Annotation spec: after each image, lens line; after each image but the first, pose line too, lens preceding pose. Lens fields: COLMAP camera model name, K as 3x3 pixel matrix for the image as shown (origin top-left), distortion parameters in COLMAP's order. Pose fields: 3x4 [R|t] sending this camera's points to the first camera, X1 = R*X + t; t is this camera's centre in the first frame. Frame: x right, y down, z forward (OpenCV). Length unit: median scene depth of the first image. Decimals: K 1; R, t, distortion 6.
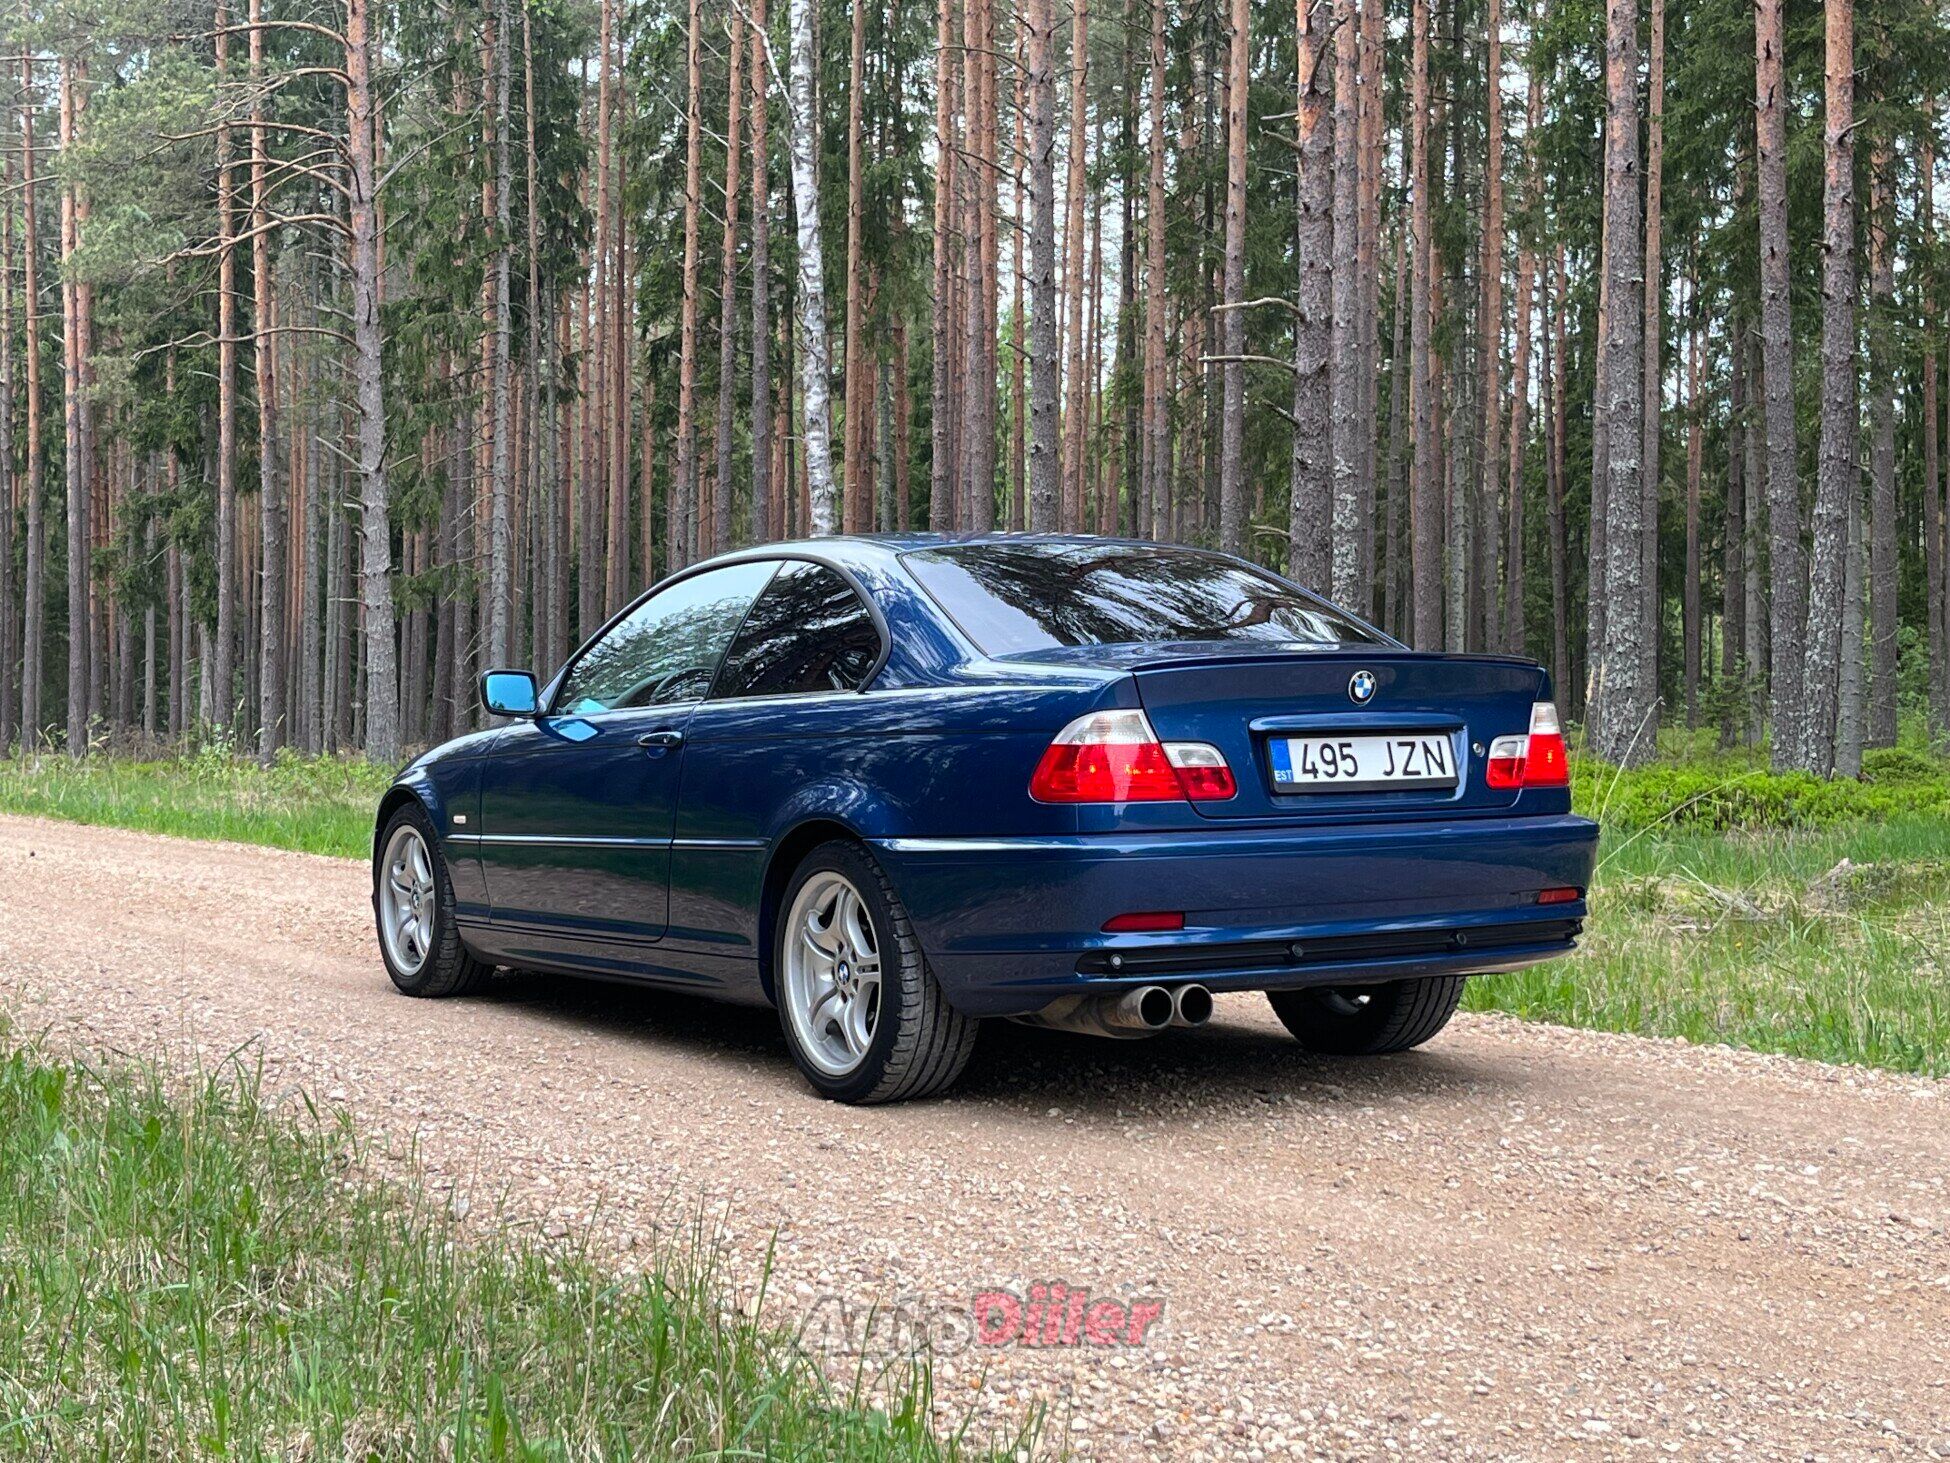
lens RADIAL K [[2634.9, 0, 975.0], [0, 2634.9, 731.5], [0, 0, 1]] dist [0.143292, -0.764960]
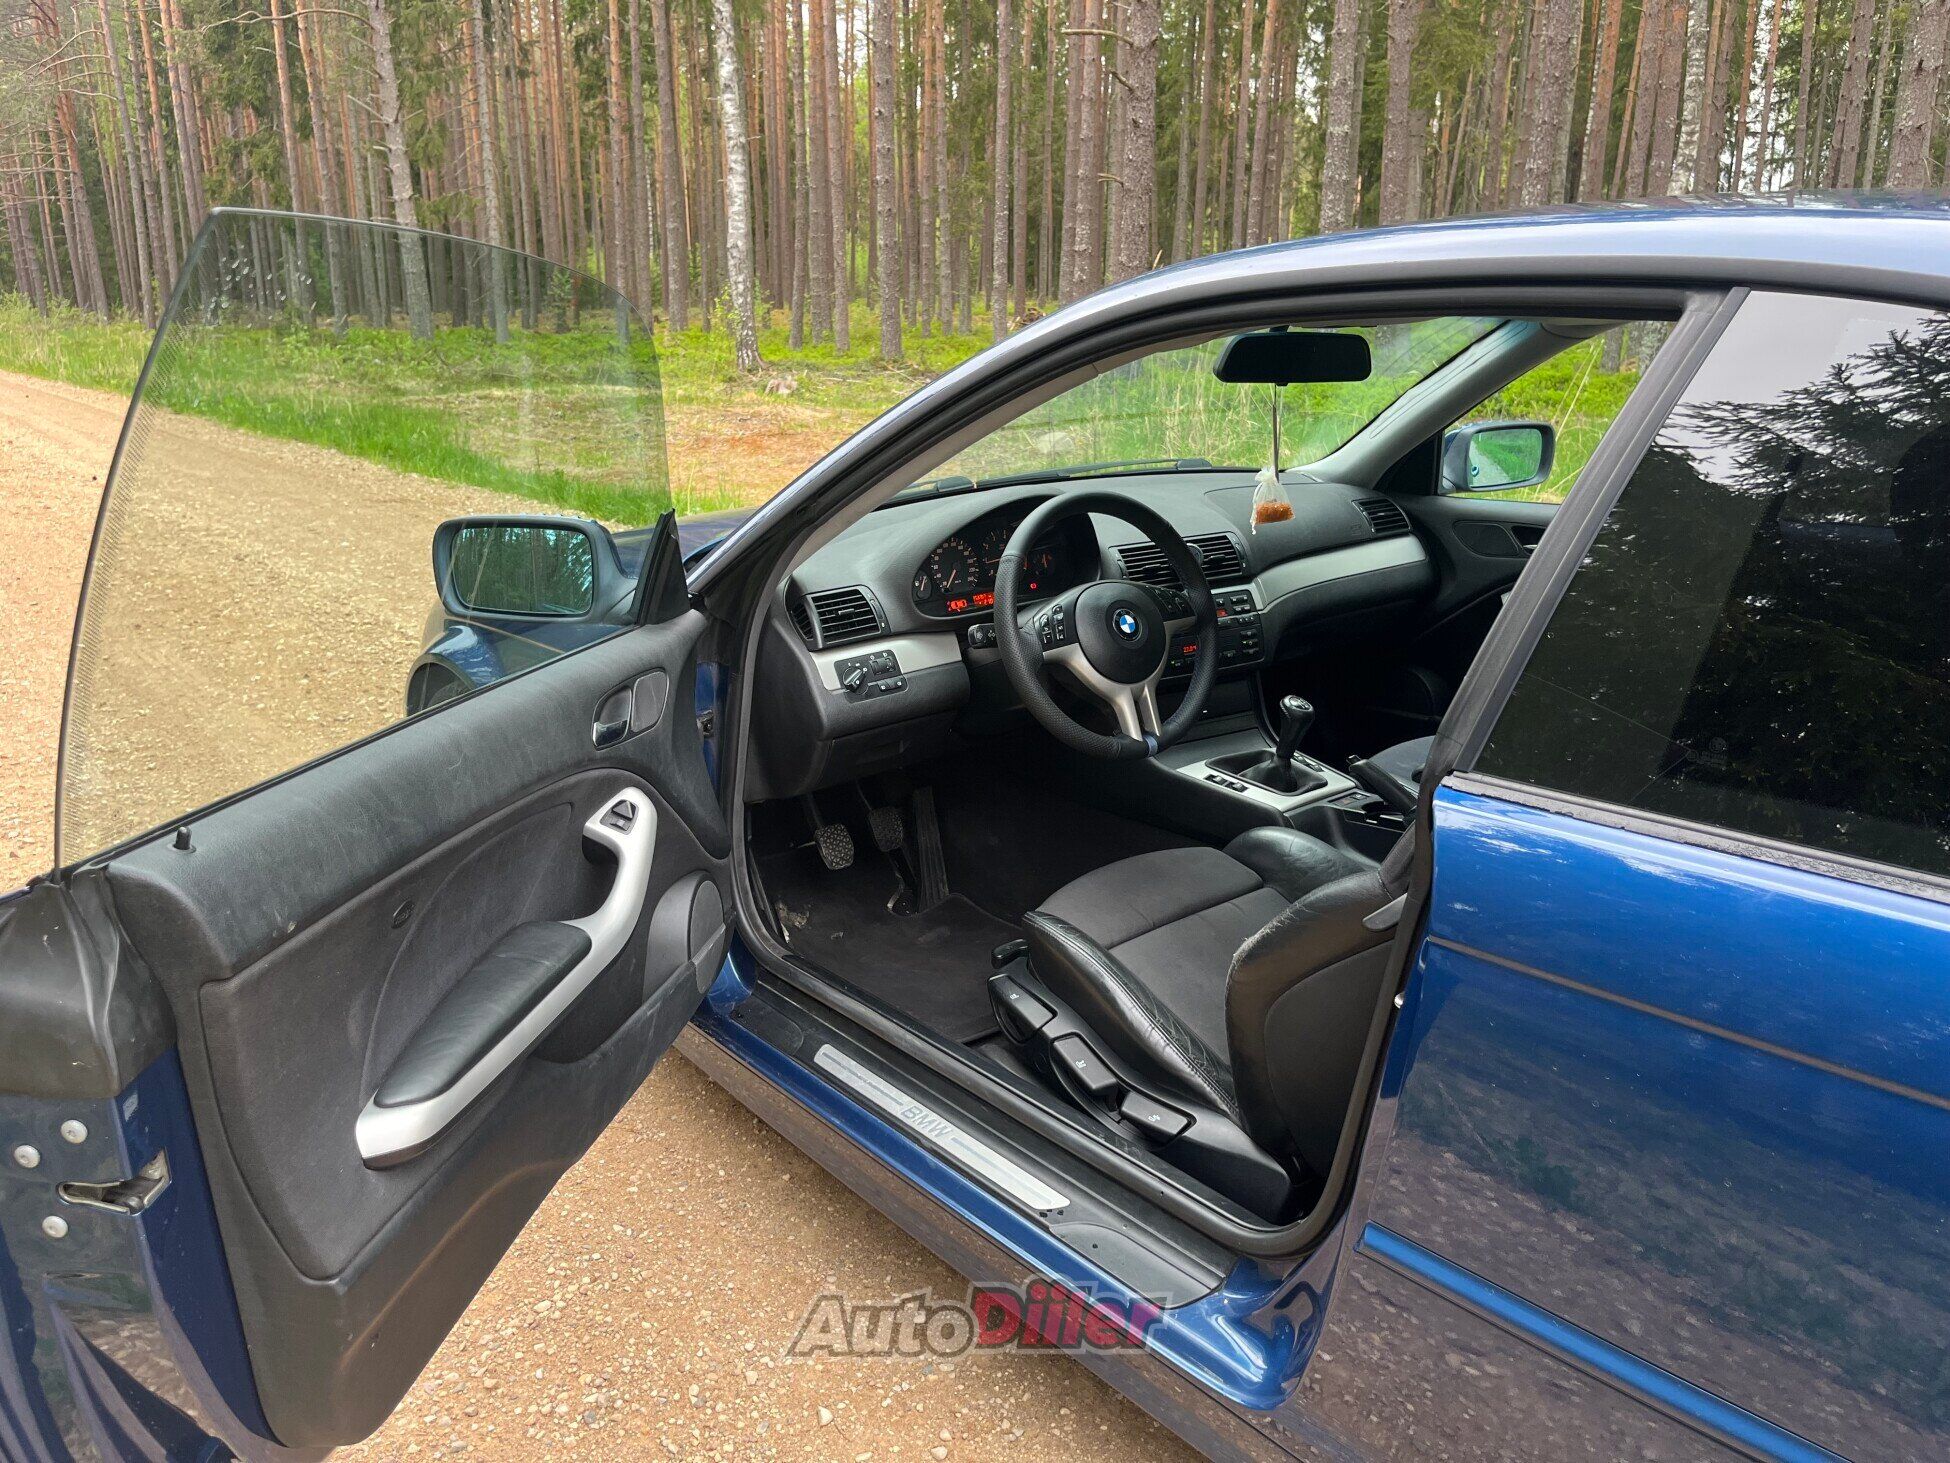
lens RADIAL K [[1387.9, 0, 962.3], [0, 1387.9, 689.4], [0, 0, 1]] dist [0.046749, -0.054433]
pose [[0.990765, -0.035799, 0.130775, -0.033520], [-0.001435, 0.961692, 0.274130, -0.012278], [-0.135579, -0.271786, 0.952759, 0.159353]]
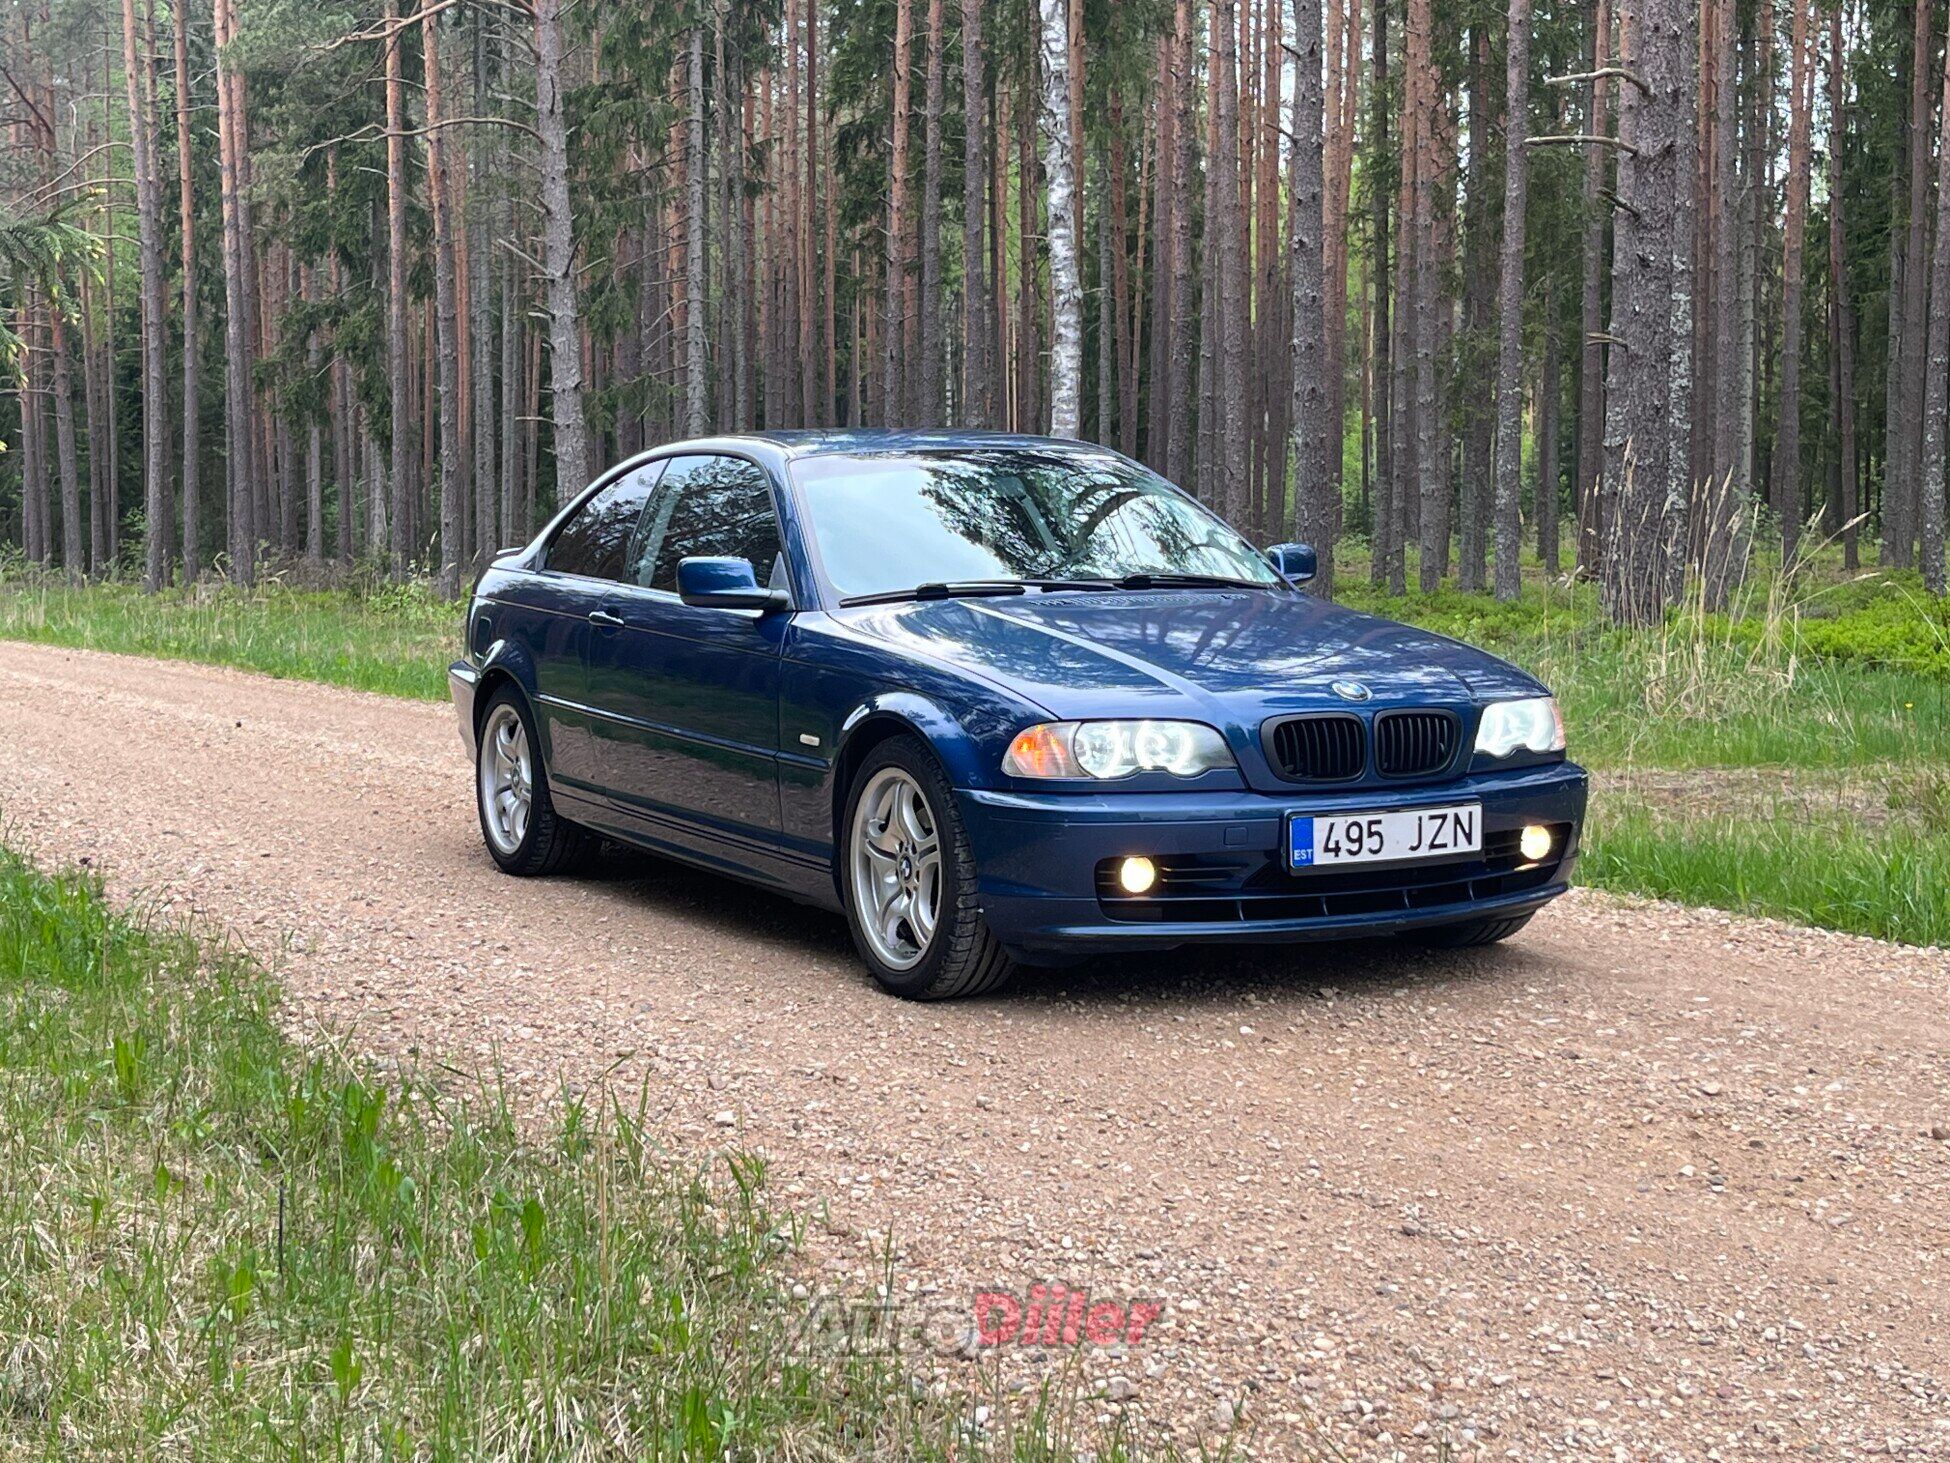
lens RADIAL K [[2791.1, 0, 975.0], [0, 2791.1, 731.5], [0, 0, 1]] dist [0.144231, -0.668190]
pose [[0.997845, -0.000810, -0.065615, -0.019614], [0.005277, 0.997676, 0.067930, -0.006187], [0.065407, -0.068130, 0.995530, 0.031623]]
